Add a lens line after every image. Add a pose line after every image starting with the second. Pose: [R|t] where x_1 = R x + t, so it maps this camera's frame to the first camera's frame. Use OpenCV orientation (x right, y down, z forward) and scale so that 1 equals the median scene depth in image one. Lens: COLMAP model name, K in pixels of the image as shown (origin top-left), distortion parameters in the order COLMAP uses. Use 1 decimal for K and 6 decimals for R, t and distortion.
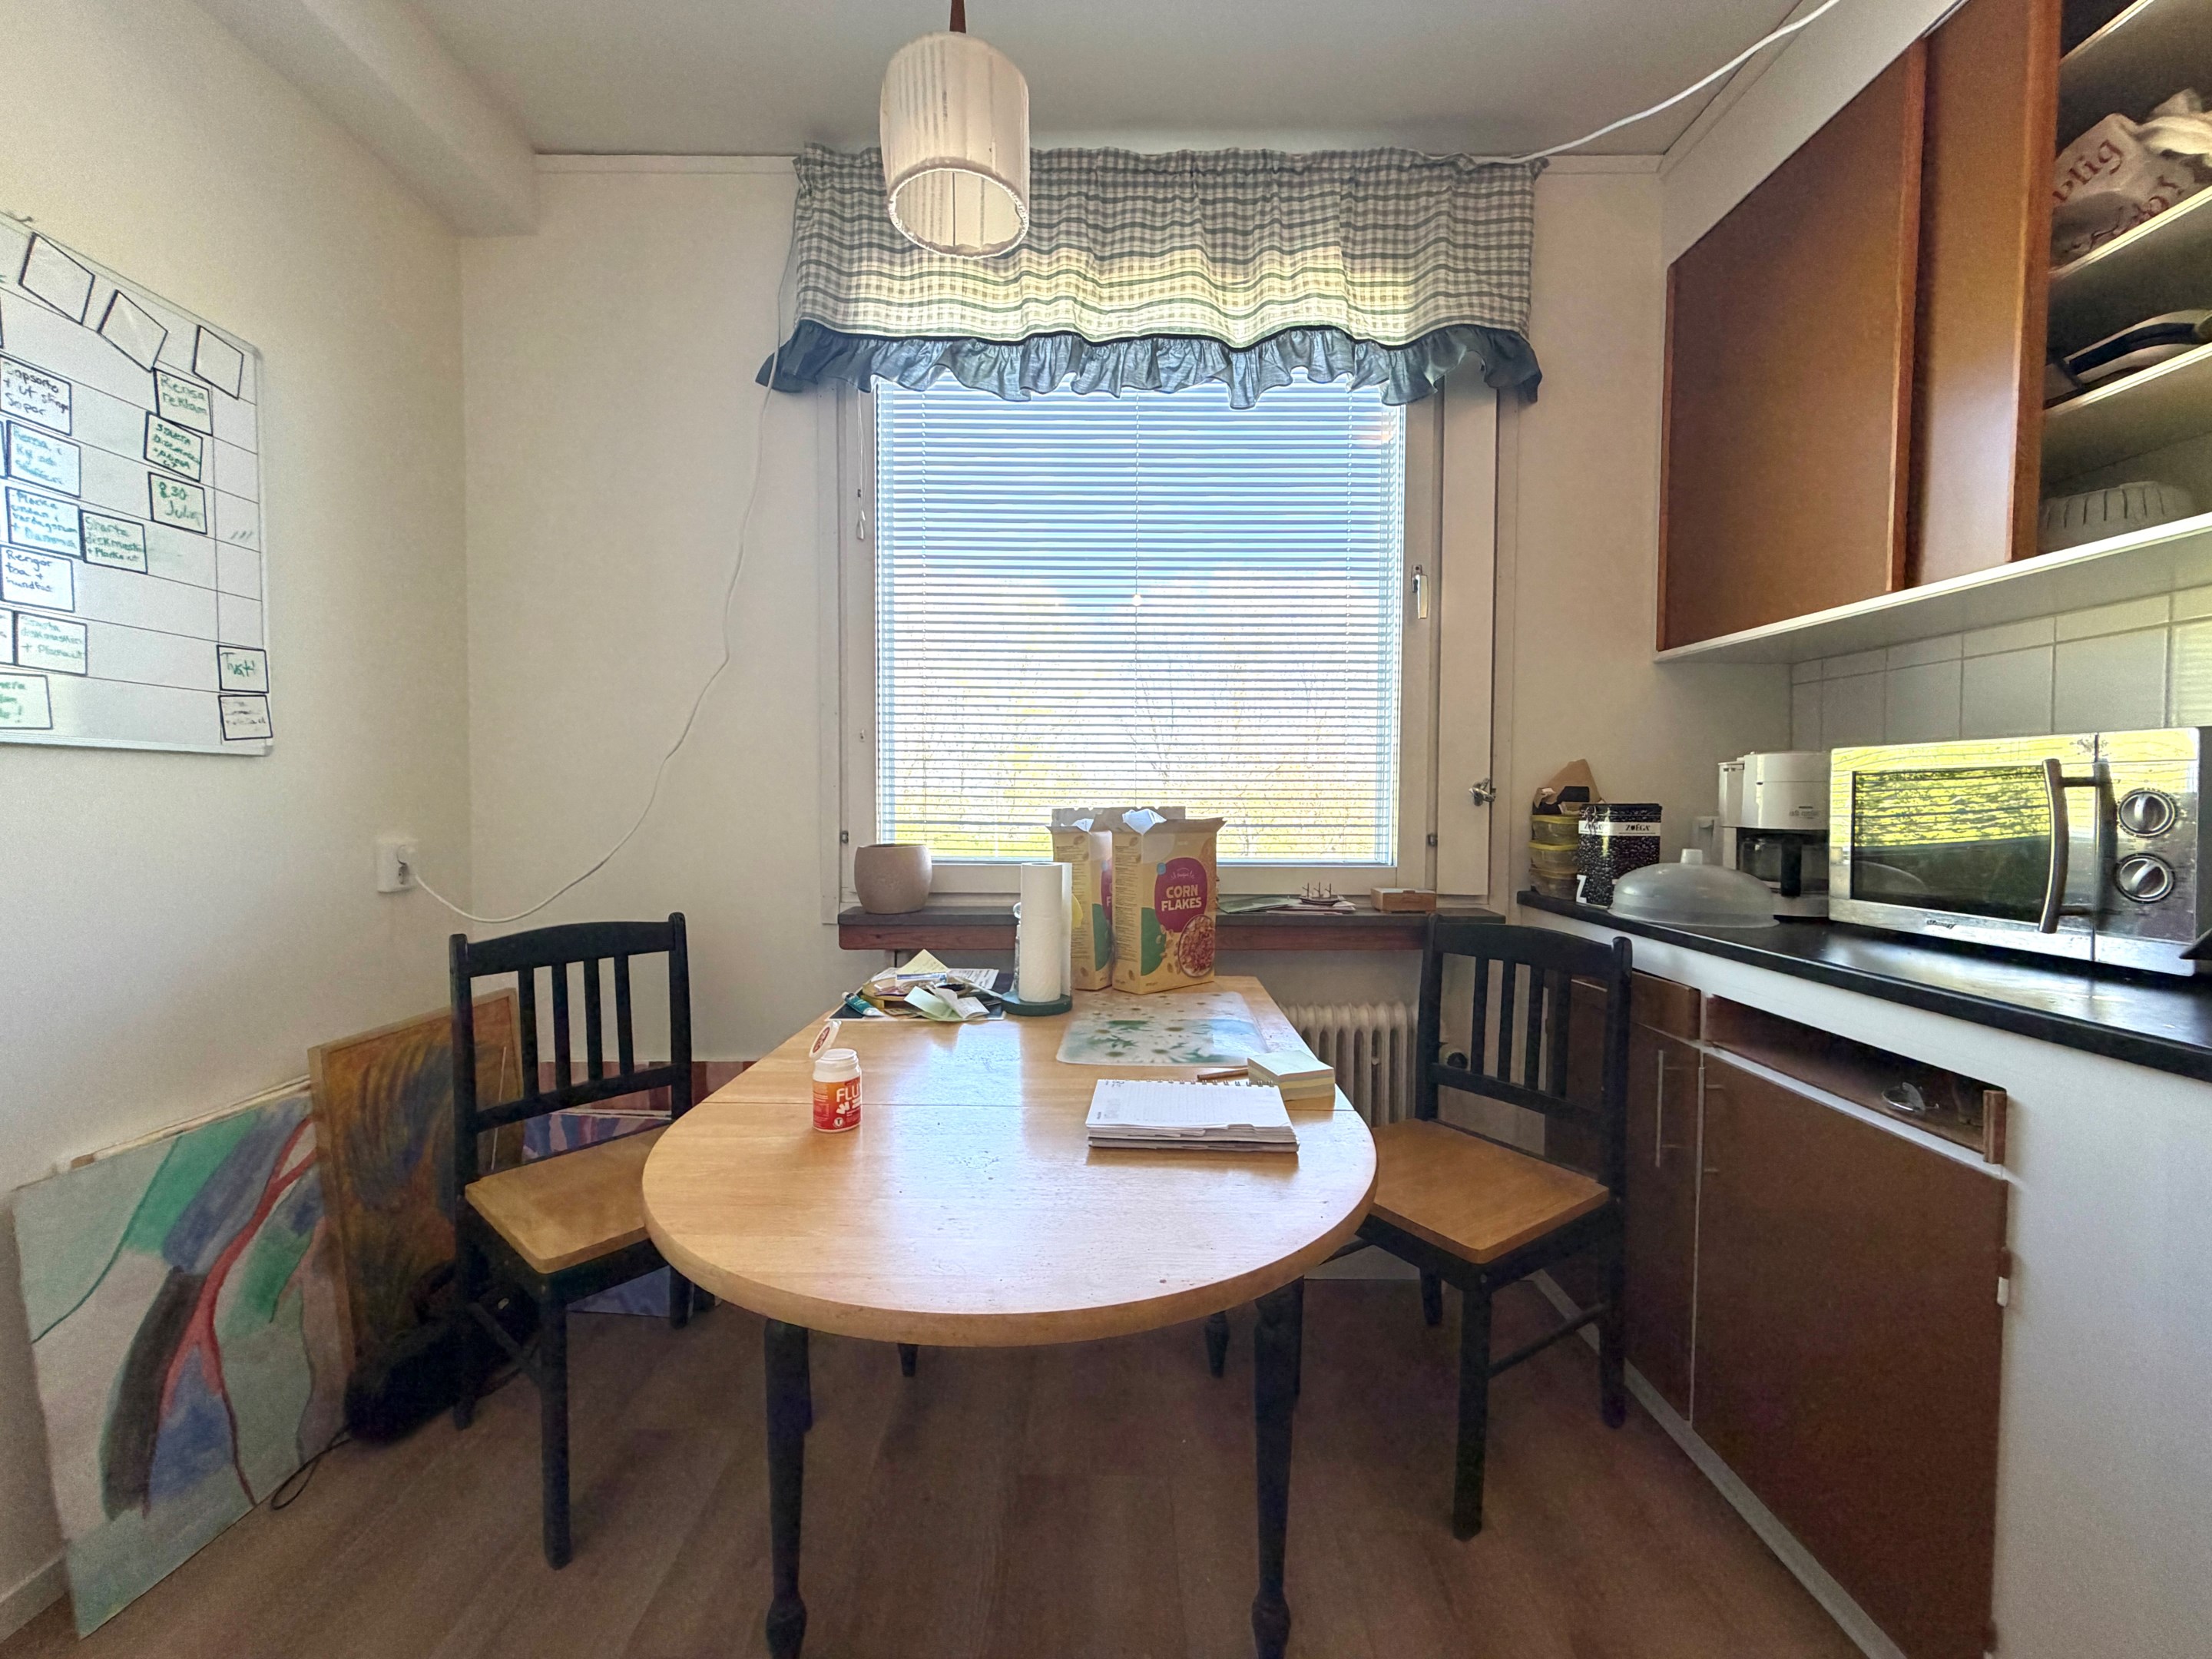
lens RADIAL K [[891.2, 0, 1104.7], [0, 891.2, 831.0], [0, 0, 1]] dist [-0.001761, -0.000172]
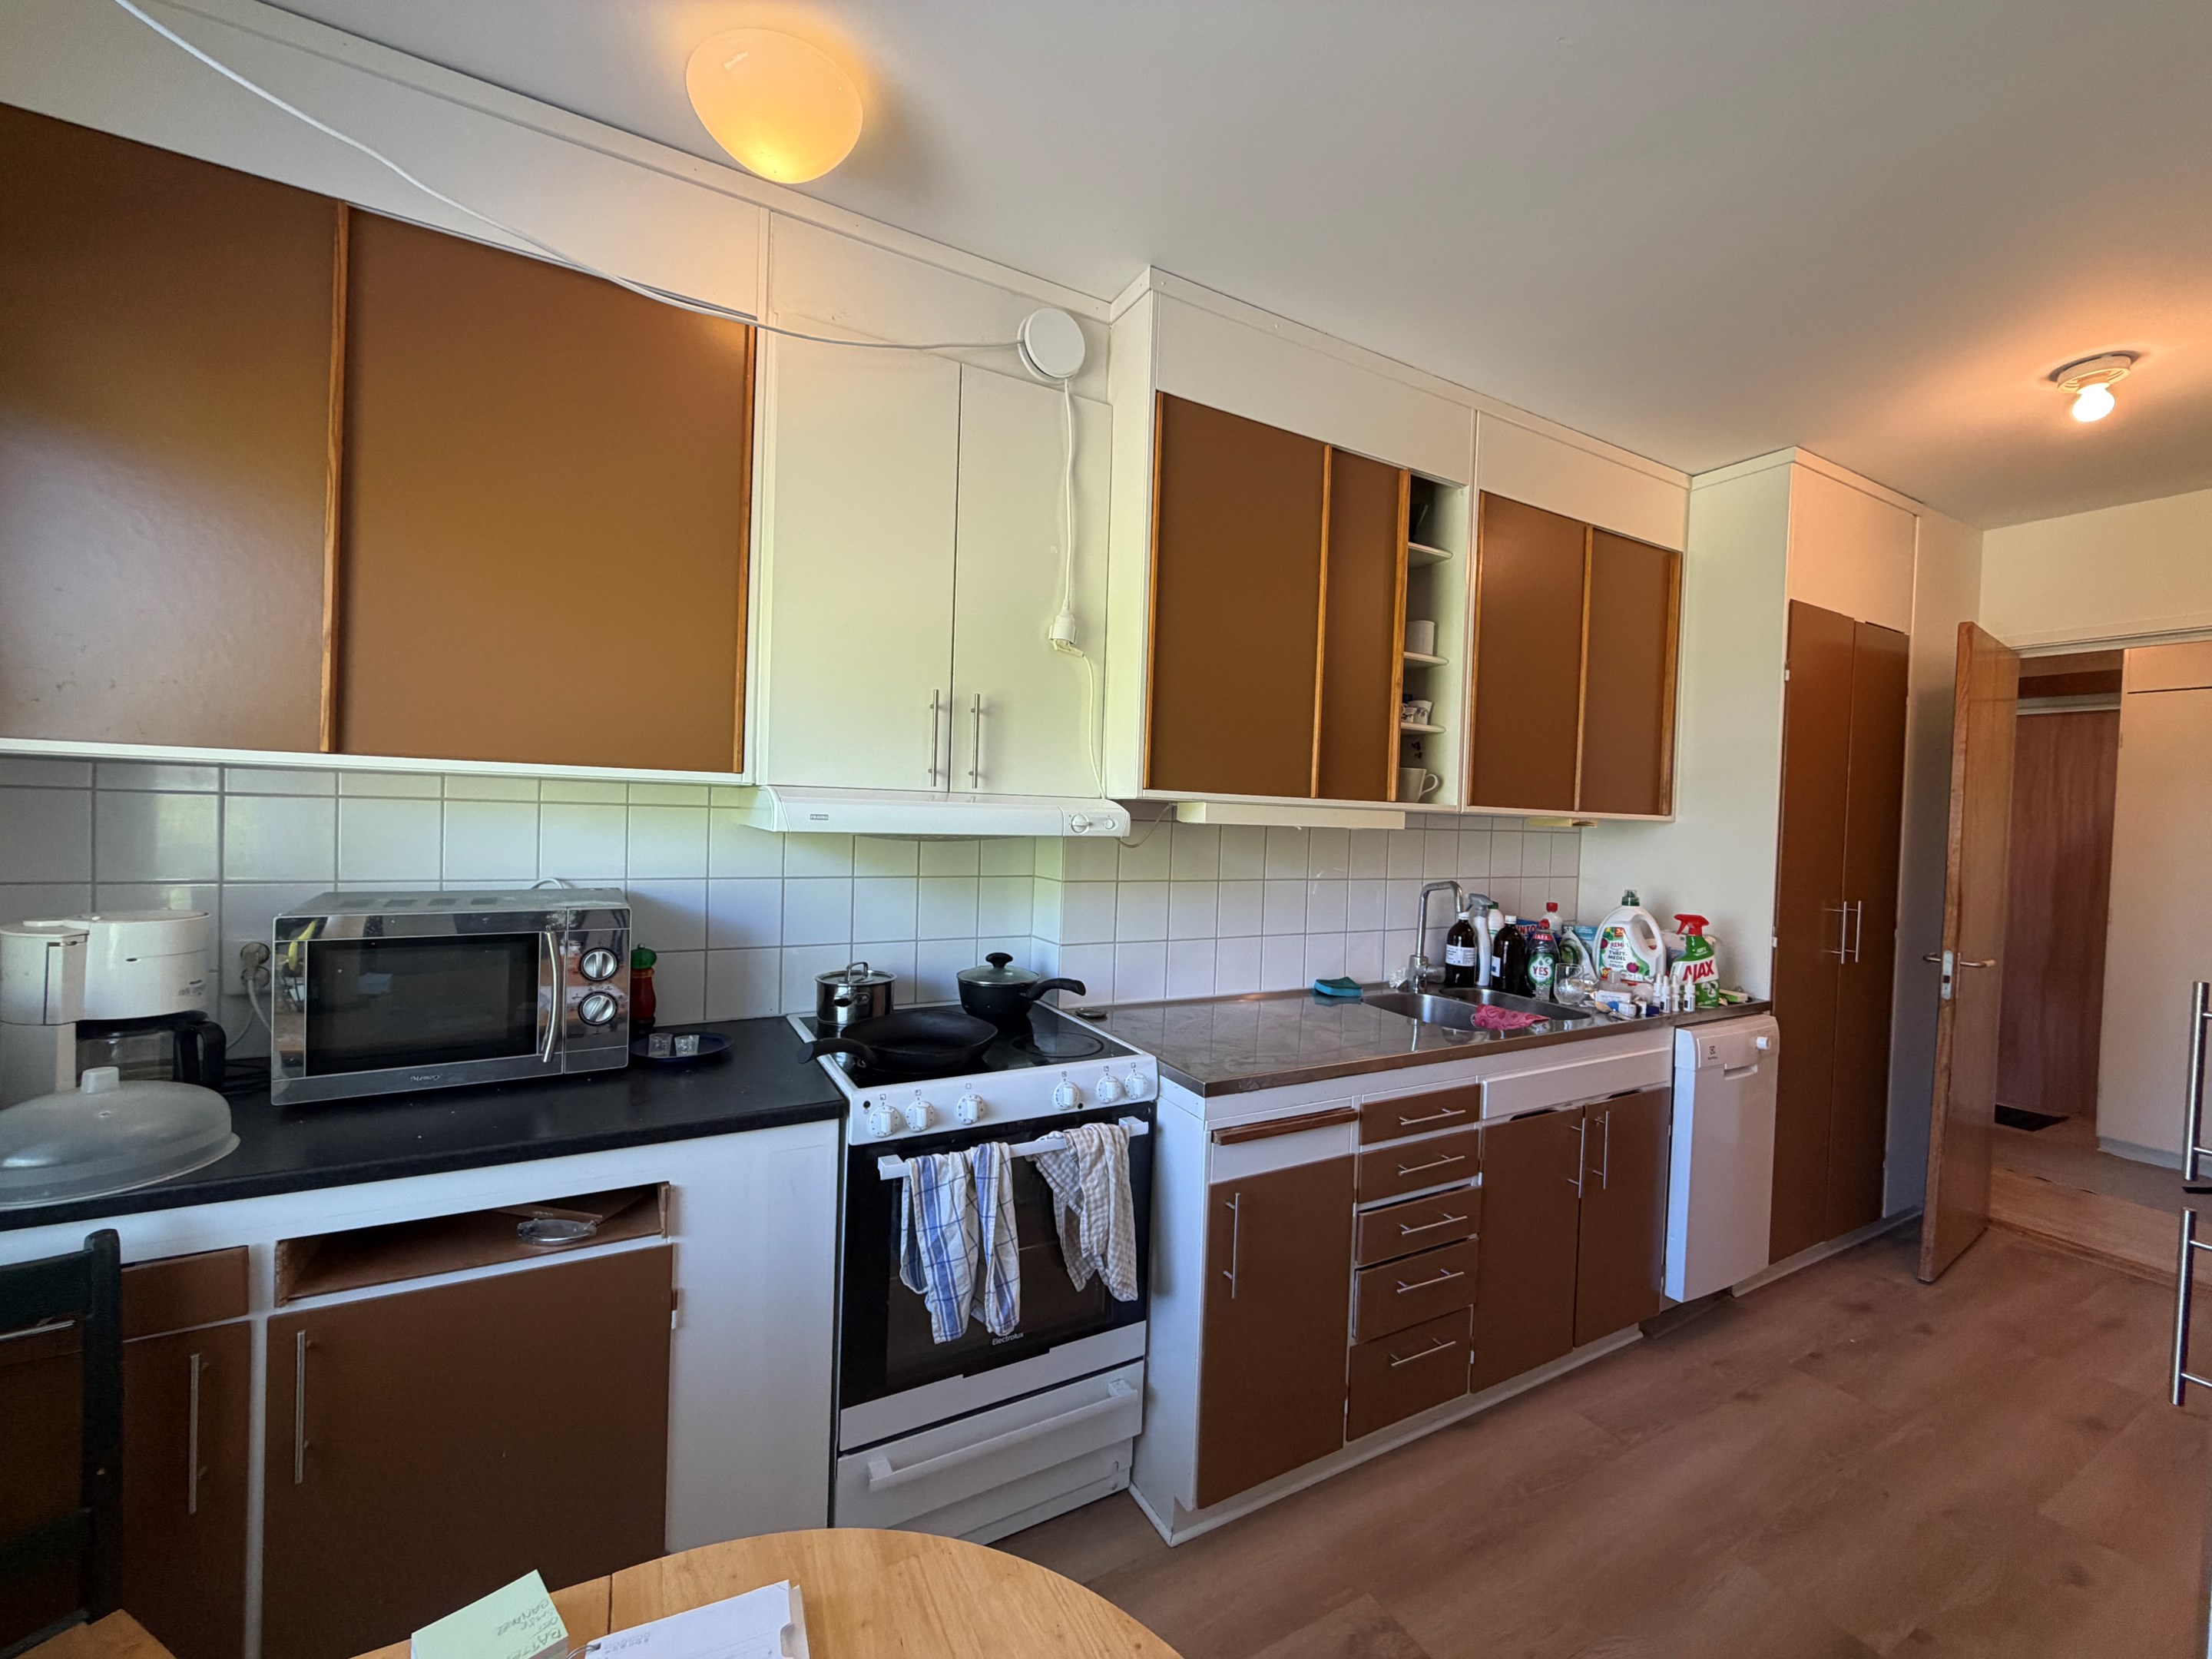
lens RADIAL K [[891.2, 0, 1110.3], [0, 891.2, 835.4], [0, 0, 1]] dist [-0.001761, -0.000172]
pose [[-0.487857, -0.038238, 0.872085, -0.392833], [-0.005829, 0.999161, 0.040549, -0.229828], [-0.872904, 0.014699, -0.487671, 0.751714]]
